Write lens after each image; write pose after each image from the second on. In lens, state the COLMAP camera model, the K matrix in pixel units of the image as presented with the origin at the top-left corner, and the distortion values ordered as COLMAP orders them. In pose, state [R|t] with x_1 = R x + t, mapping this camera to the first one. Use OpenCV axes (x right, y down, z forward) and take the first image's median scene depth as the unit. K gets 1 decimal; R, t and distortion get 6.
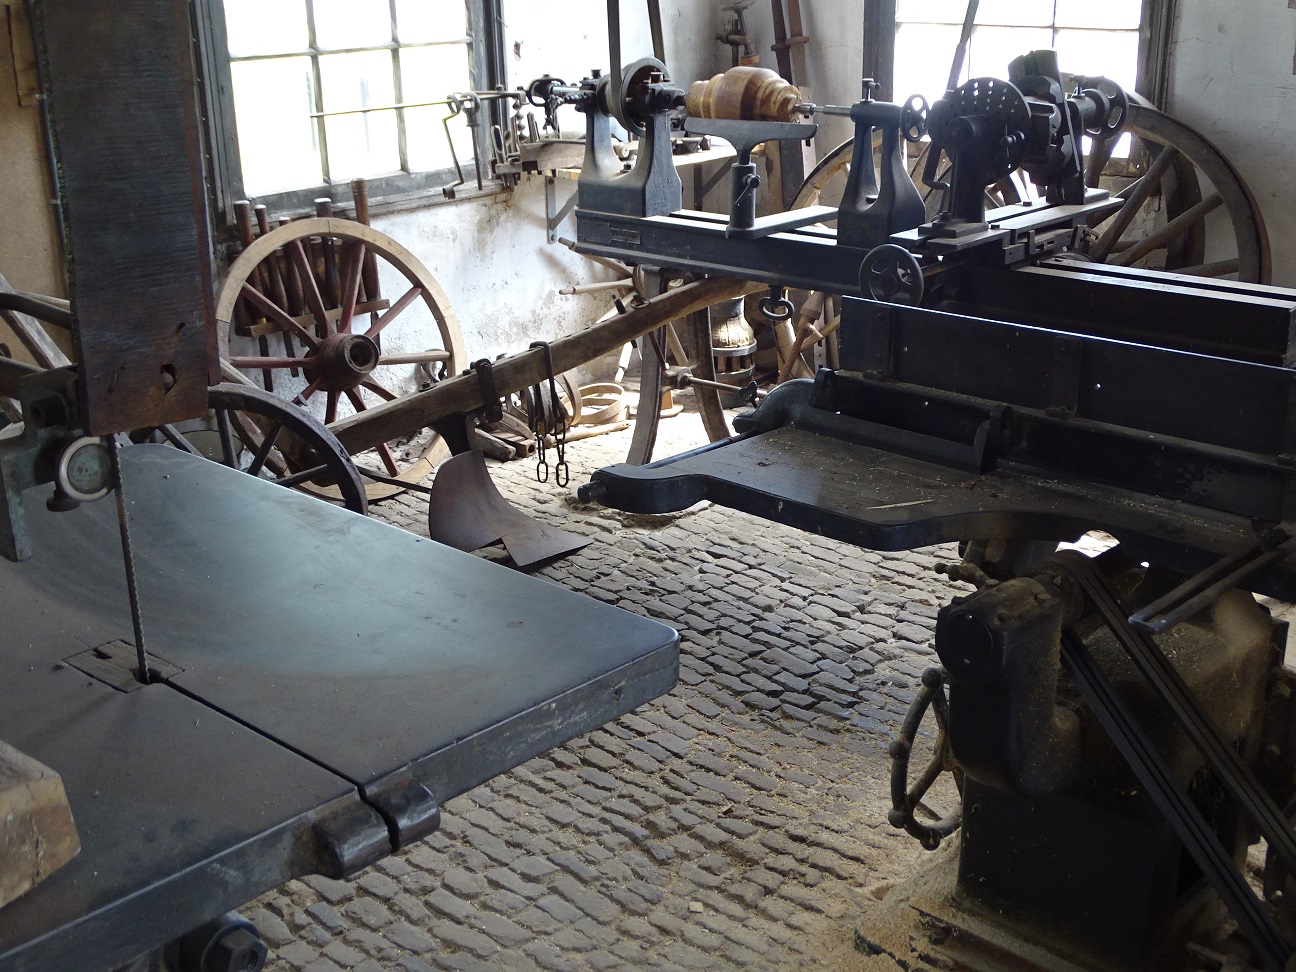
lens RADIAL K [[1517.4, 0, 648.0], [0, 1517.4, 486.0], [0, 0, 1]] dist [-0.007808, -0.015751]
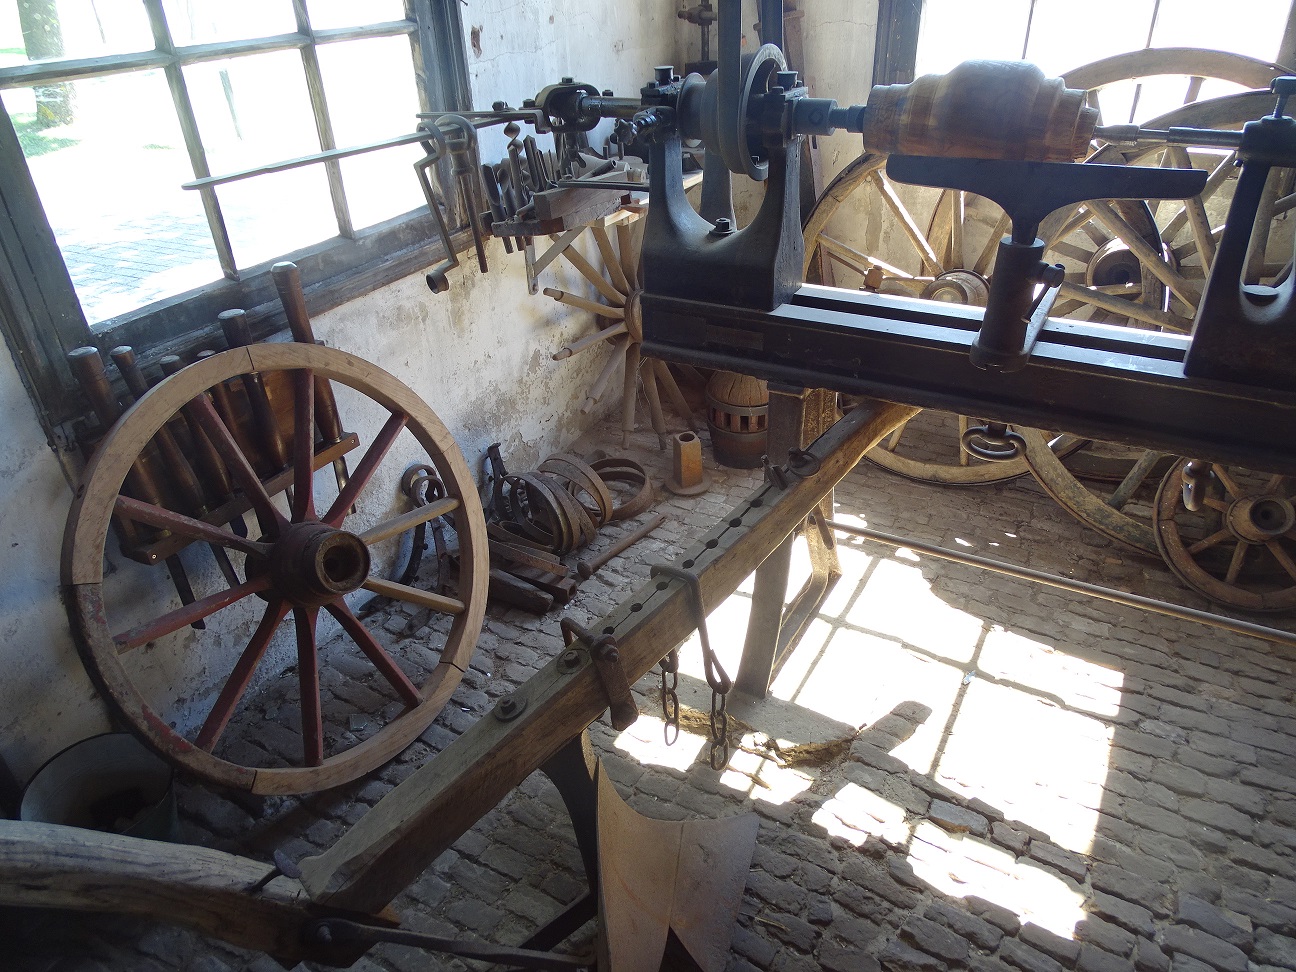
lens RADIAL K [[897.5, 0, 648.0], [0, 897.5, 486.0], [0, 0, 1]] dist [-0.021267, 0.000162]
pose [[0.972281, -0.132328, 0.192766, -0.126319], [0.093640, 0.975809, 0.197557, -0.171857], [-0.214245, -0.174030, 0.961152, 0.589606]]
